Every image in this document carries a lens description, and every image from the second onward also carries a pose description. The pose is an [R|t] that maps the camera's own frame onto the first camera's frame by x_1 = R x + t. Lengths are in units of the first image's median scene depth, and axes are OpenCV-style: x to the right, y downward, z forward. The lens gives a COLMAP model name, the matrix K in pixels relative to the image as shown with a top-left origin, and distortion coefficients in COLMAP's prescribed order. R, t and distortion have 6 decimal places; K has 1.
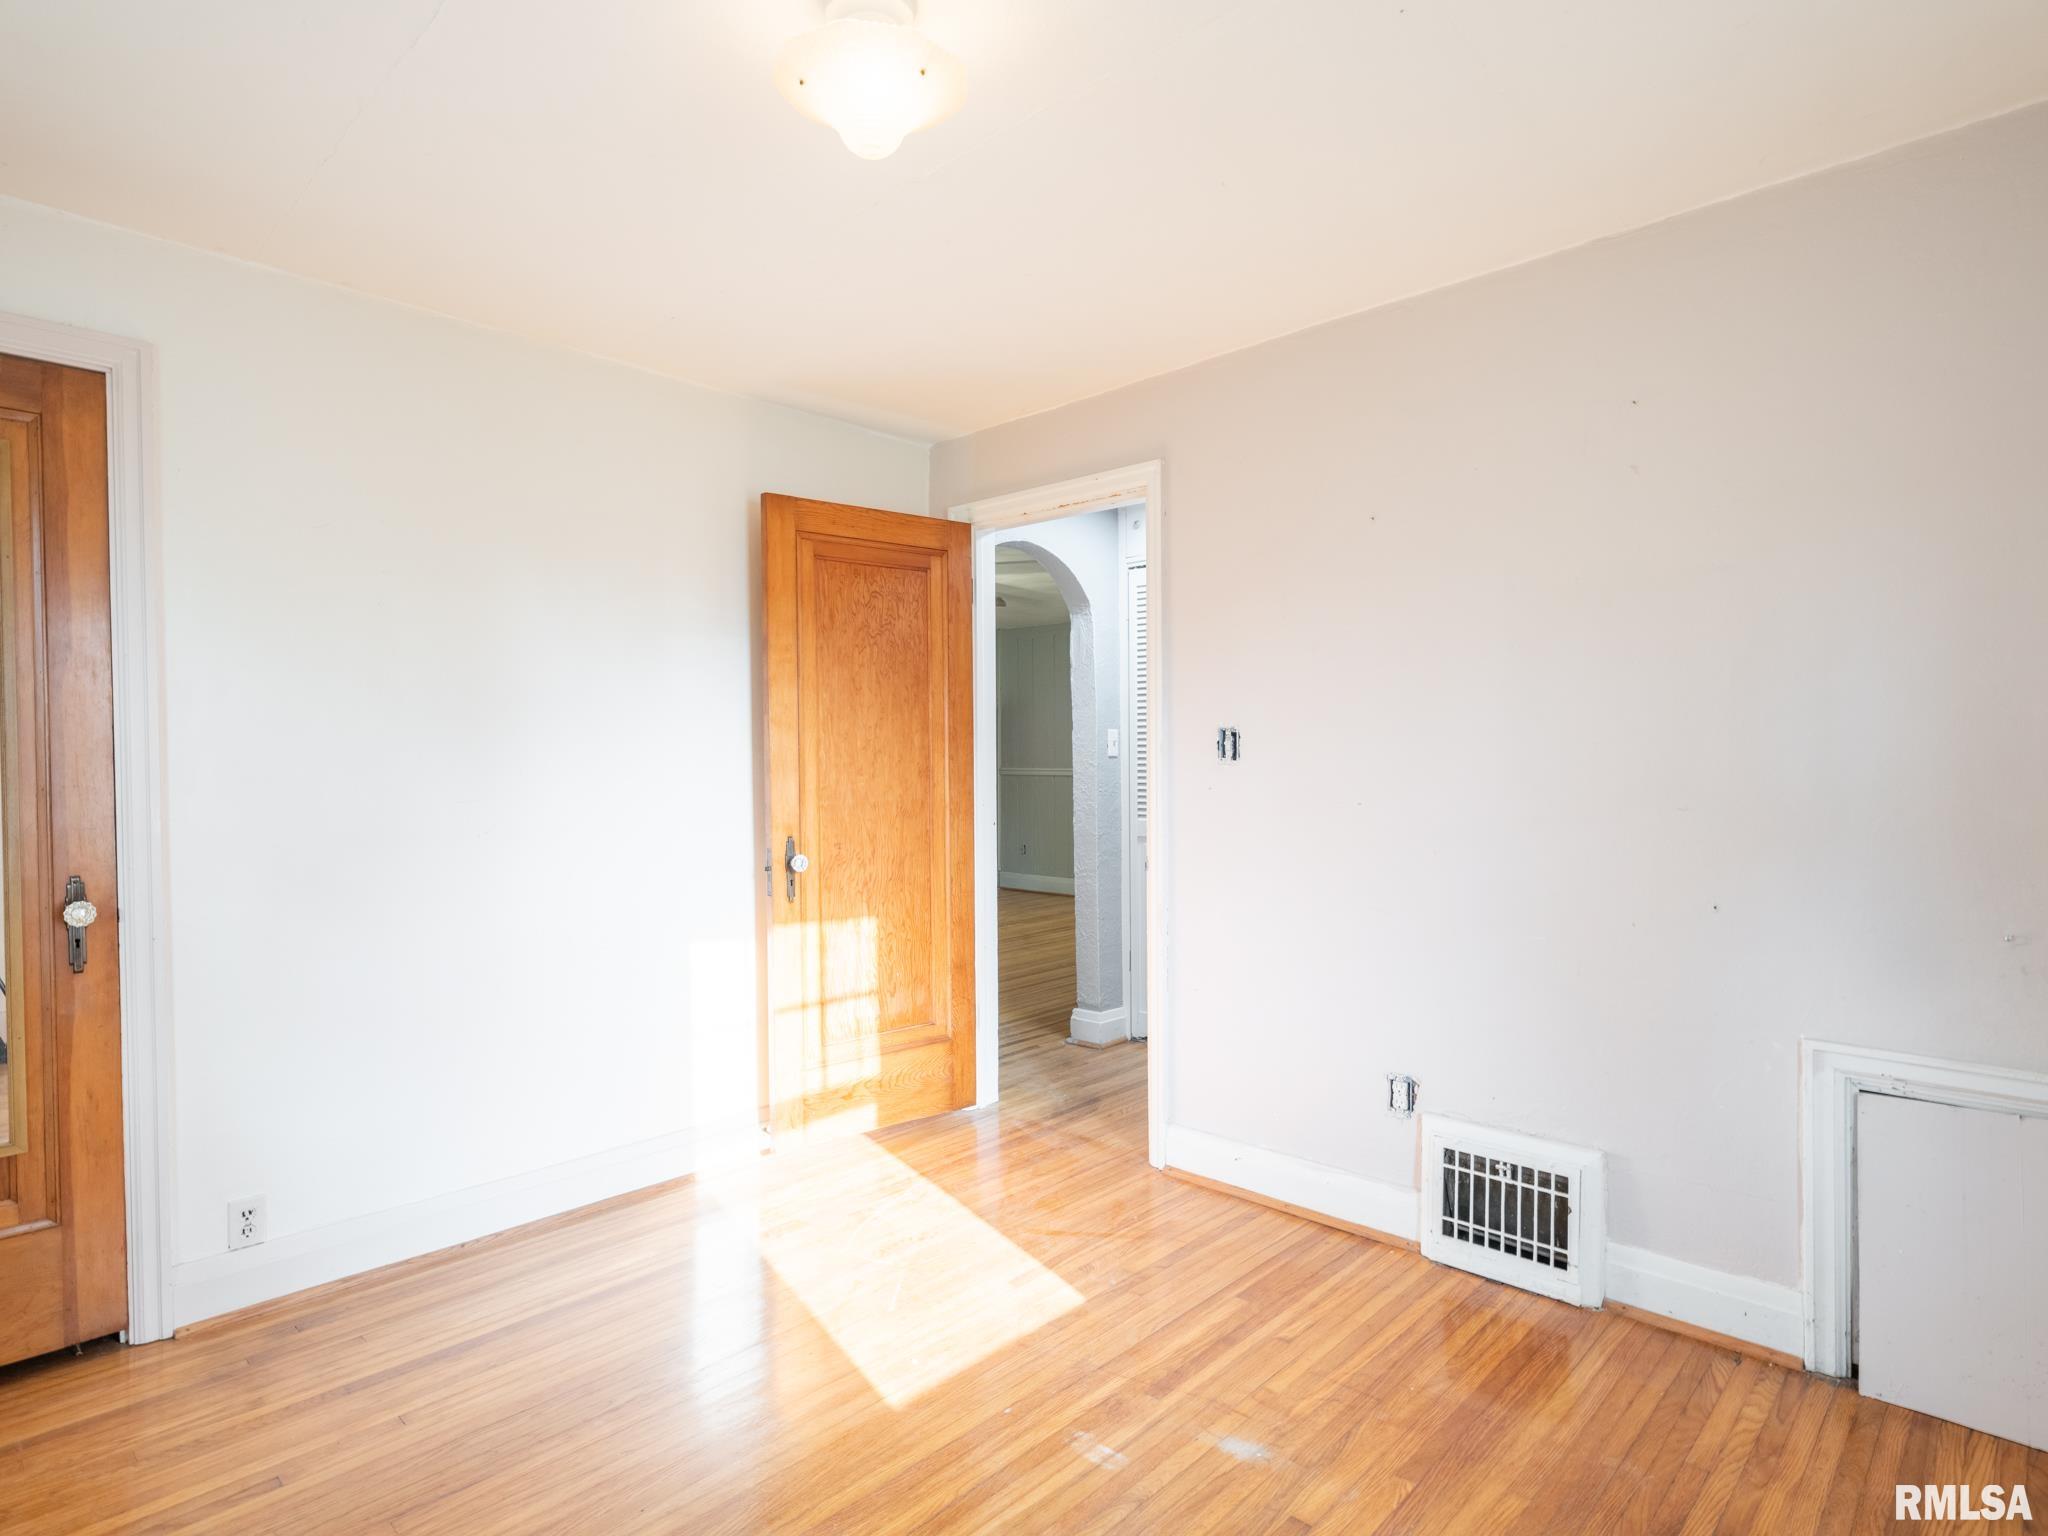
lens RADIAL K [[1101.3, 0, 1023.8], [0, 1101.3, 773.0], [0, 0, 1]] dist [0.004641, -0.002746]
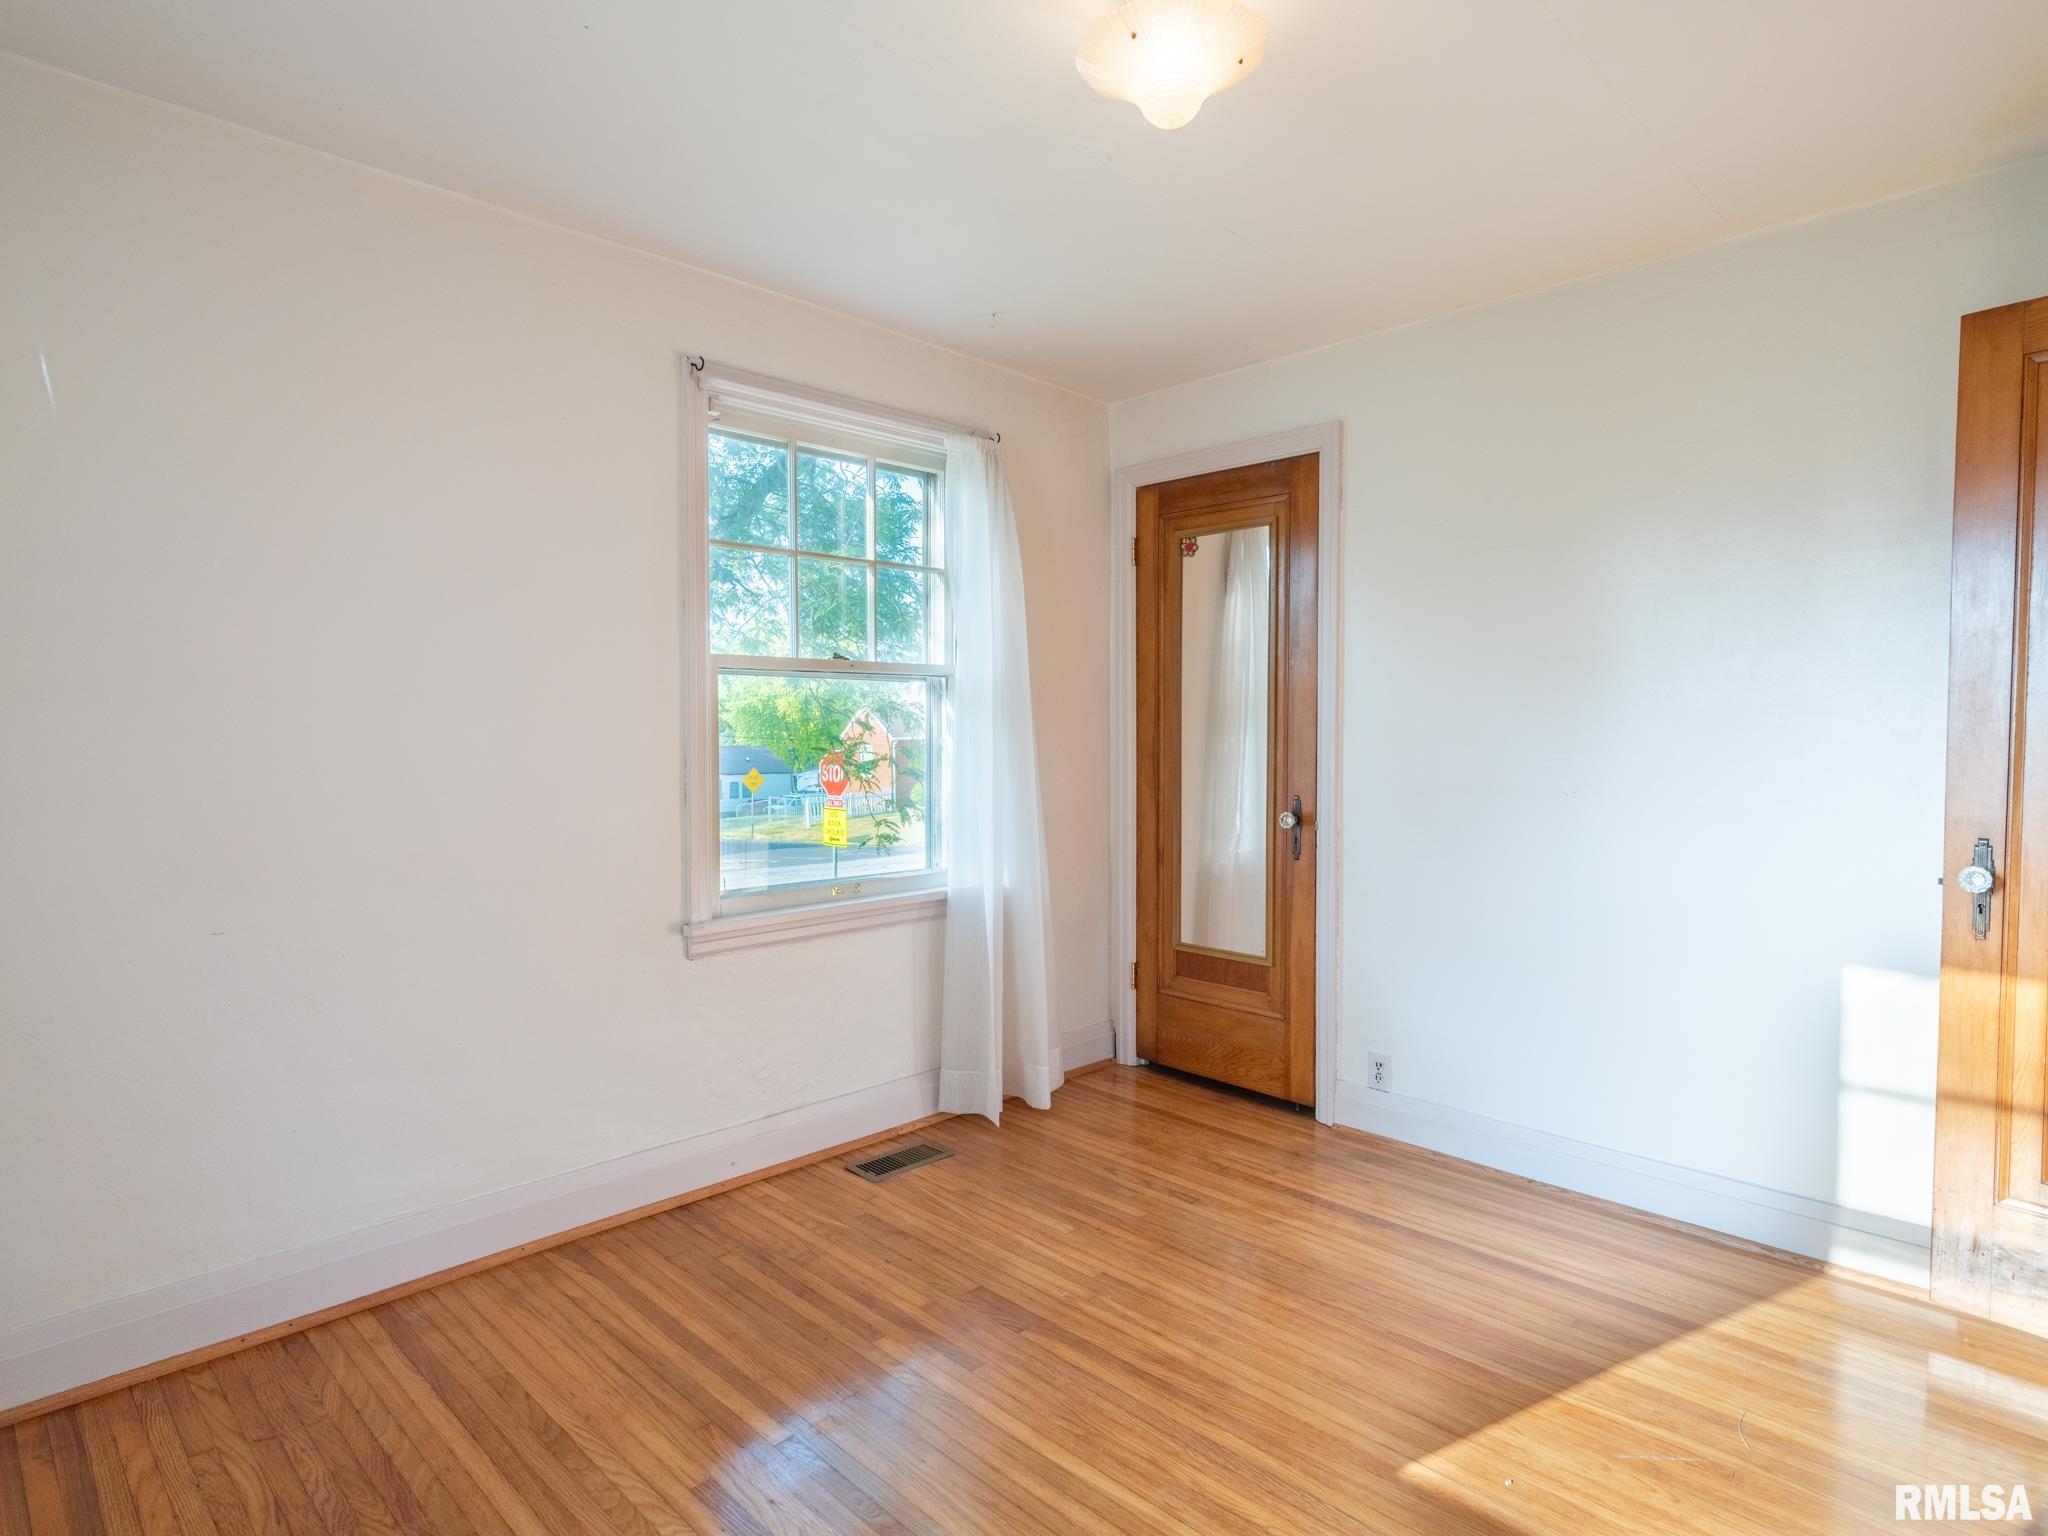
lens RADIAL K [[1124.2, 0, 1010.4], [0, 1124.2, 773.9], [0, 0, 1]] dist [0.002822, -0.002480]
pose [[-0.035023, 0.053603, -0.997948, 0.642376], [-0.010894, 0.998481, 0.054014, -0.014641], [0.999327, 0.012763, -0.034386, 0.614800]]
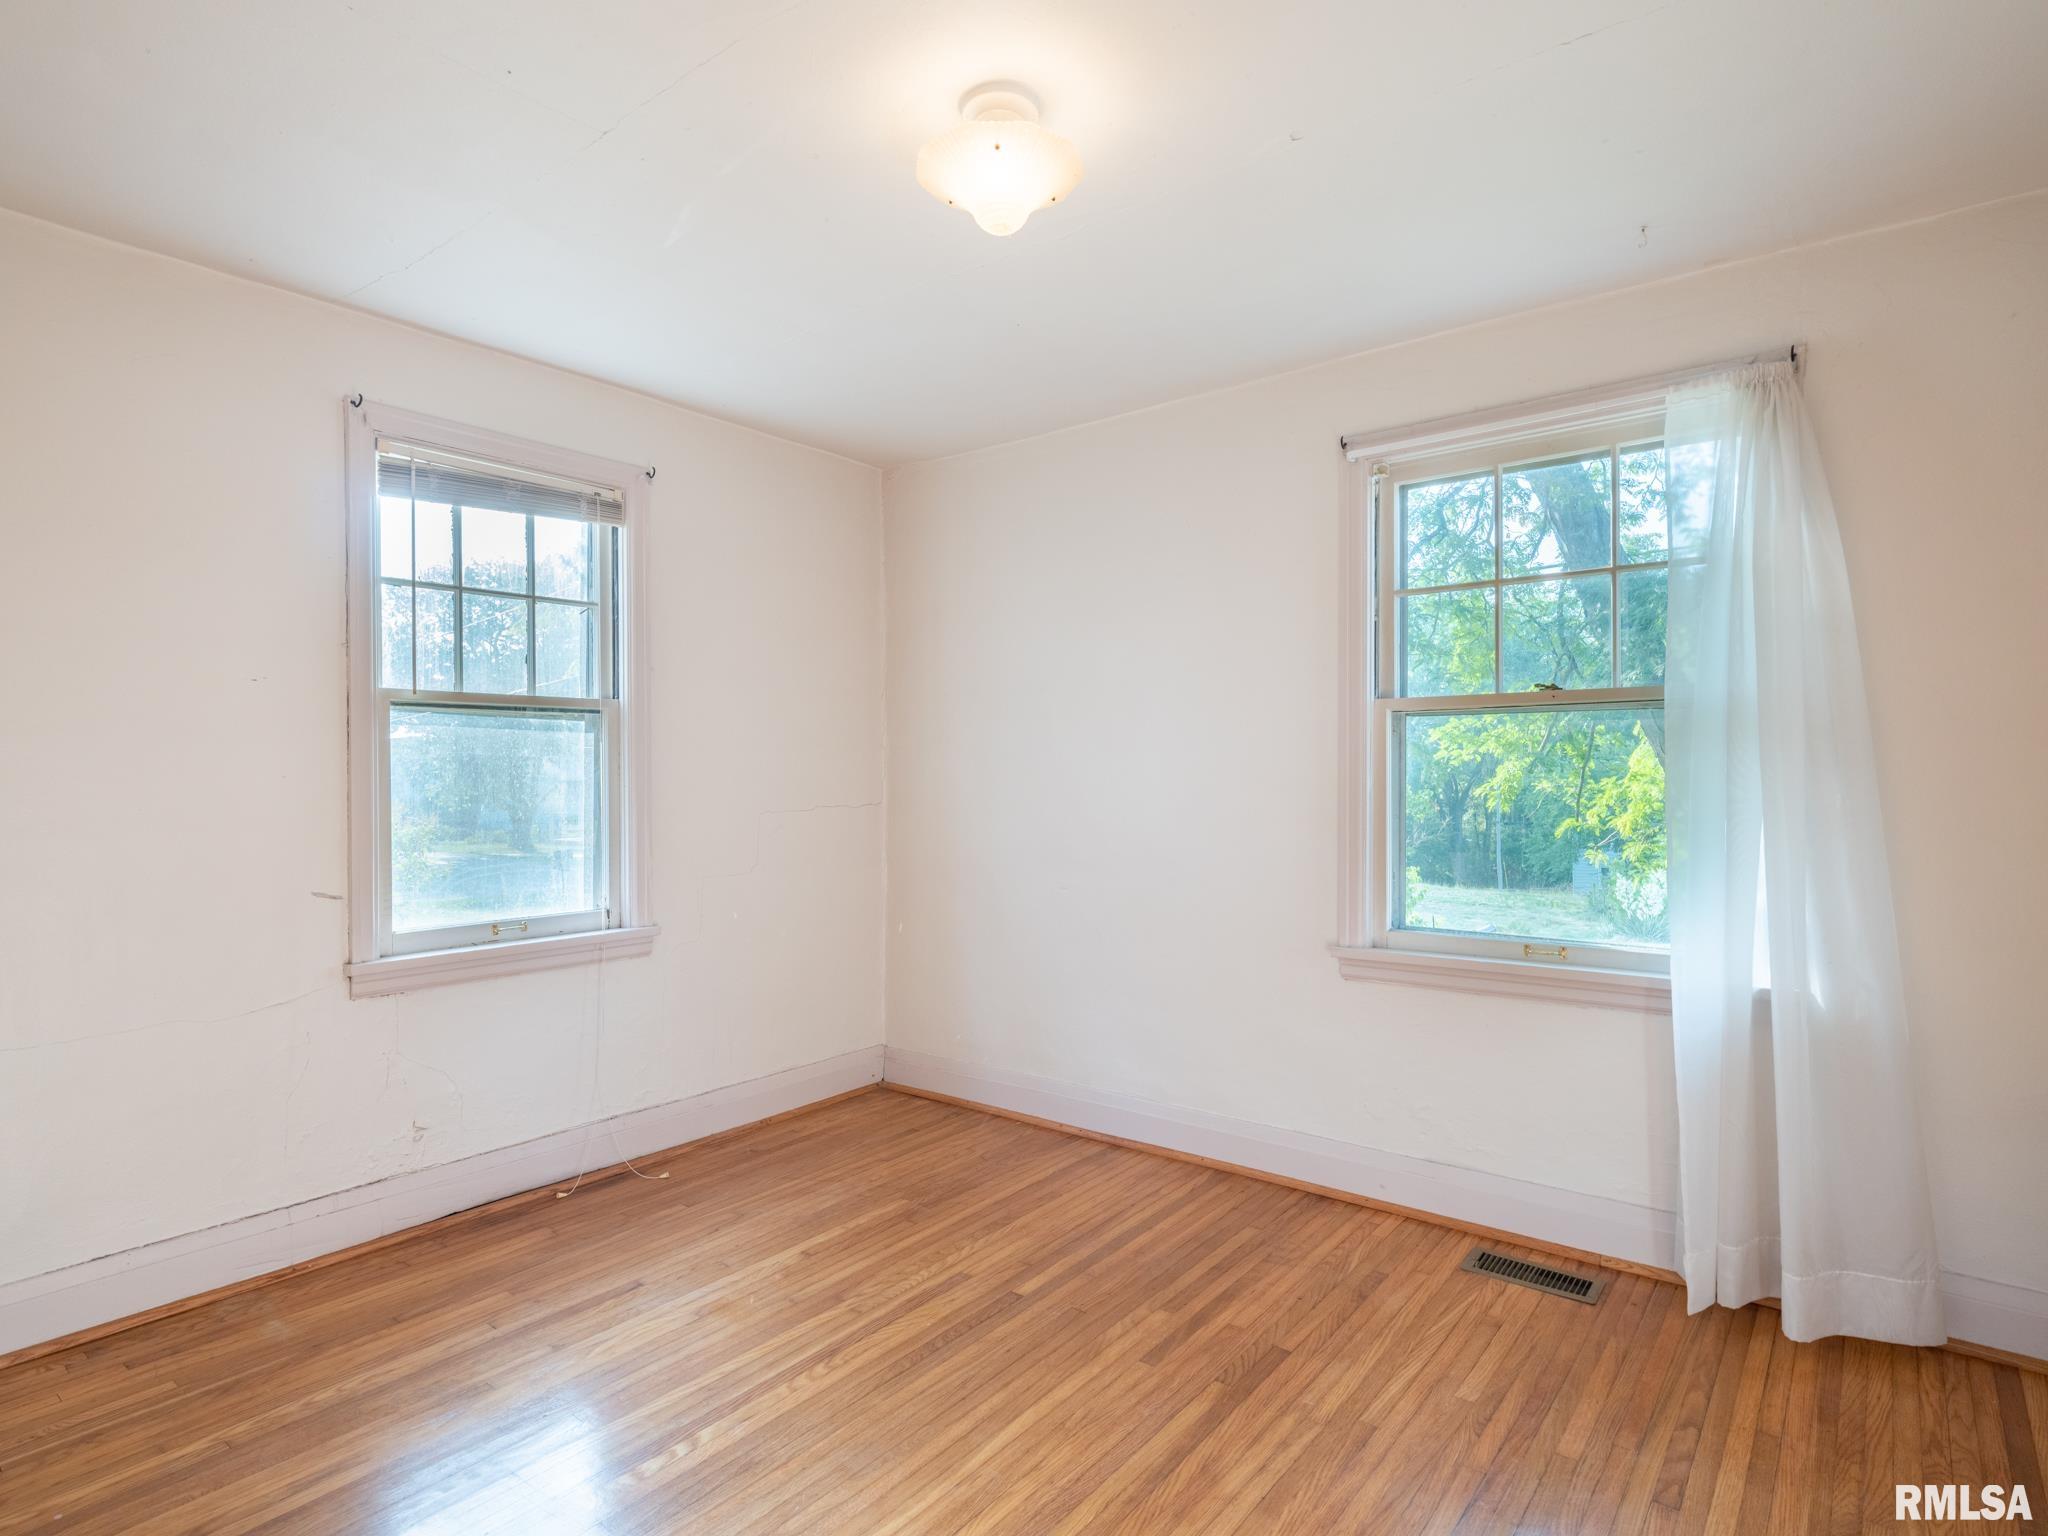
lens RADIAL K [[1101.3, 0, 1023.8], [0, 1101.3, 773.0], [0, 0, 1]] dist [0.004641, -0.002746]
pose [[-0.995707, 0.013812, -0.091526, -0.029345], [0.012407, 0.999797, 0.015900, -0.015167], [0.091727, 0.014696, -0.995676, 1.470592]]
